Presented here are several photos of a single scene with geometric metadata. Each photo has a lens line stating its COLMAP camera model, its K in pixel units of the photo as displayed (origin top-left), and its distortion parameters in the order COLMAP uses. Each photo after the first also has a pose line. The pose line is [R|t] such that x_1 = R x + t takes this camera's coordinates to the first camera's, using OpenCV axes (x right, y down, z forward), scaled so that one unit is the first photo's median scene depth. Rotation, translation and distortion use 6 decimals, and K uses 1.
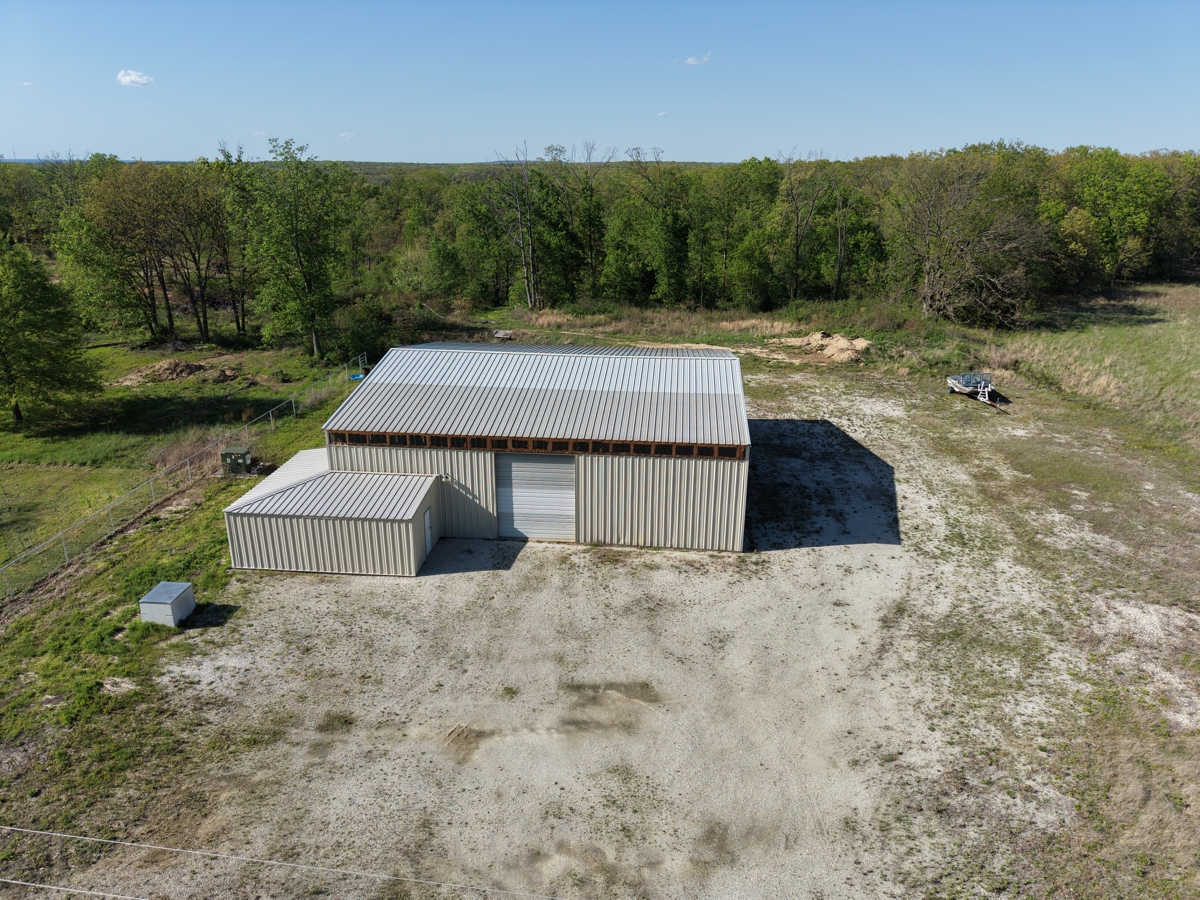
lens RADIAL K [[815.1, 0, 604.1], [0, 815.1, 447.0], [0, 0, 1]] dist [0.063513, -0.068679]
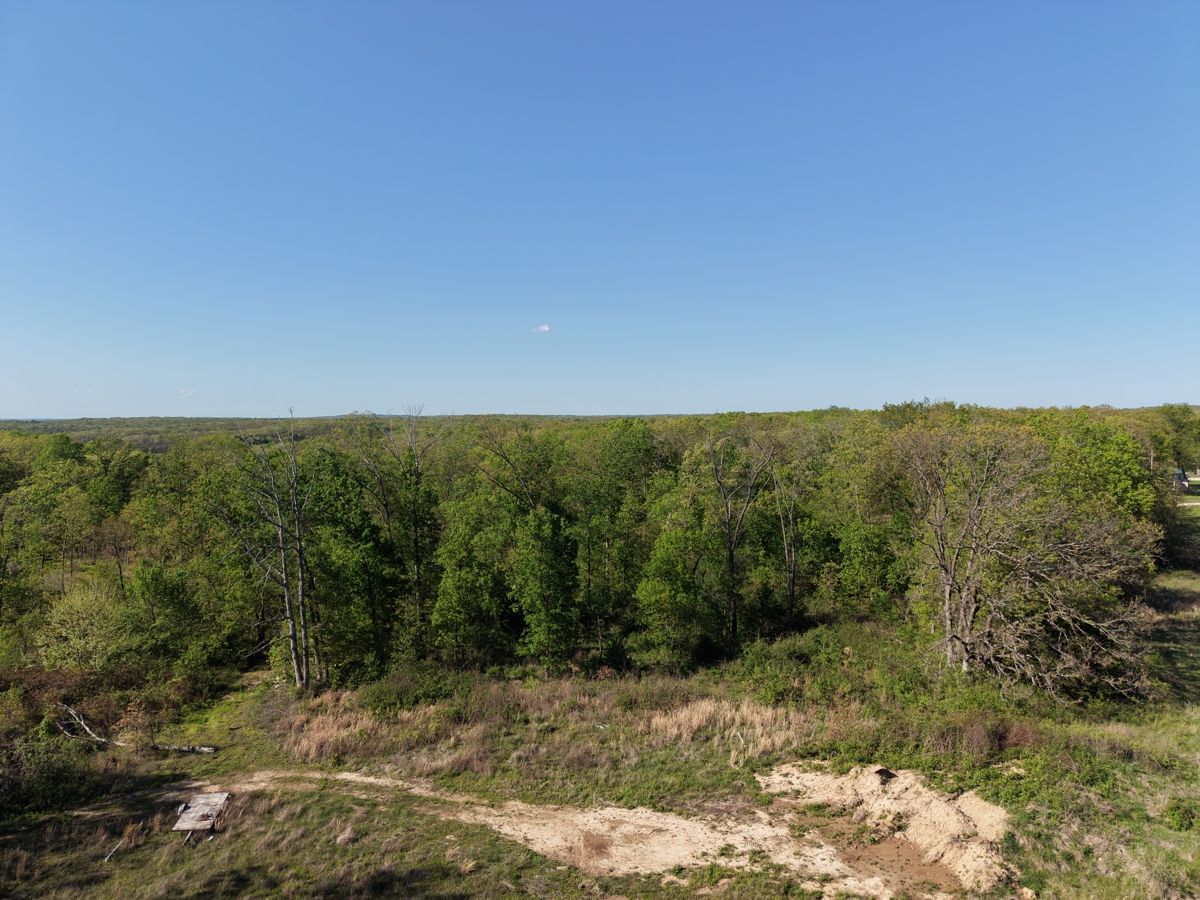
lens RADIAL K [[815.1, 0, 604.1], [0, 815.1, 447.0], [0, 0, 1]] dist [0.063513, -0.068679]
pose [[0.982278, -0.014145, 0.186895, 0.012160], [0.067812, 0.956418, -0.284019, -0.192614], [-0.174732, 0.291660, 0.940427, 0.490179]]
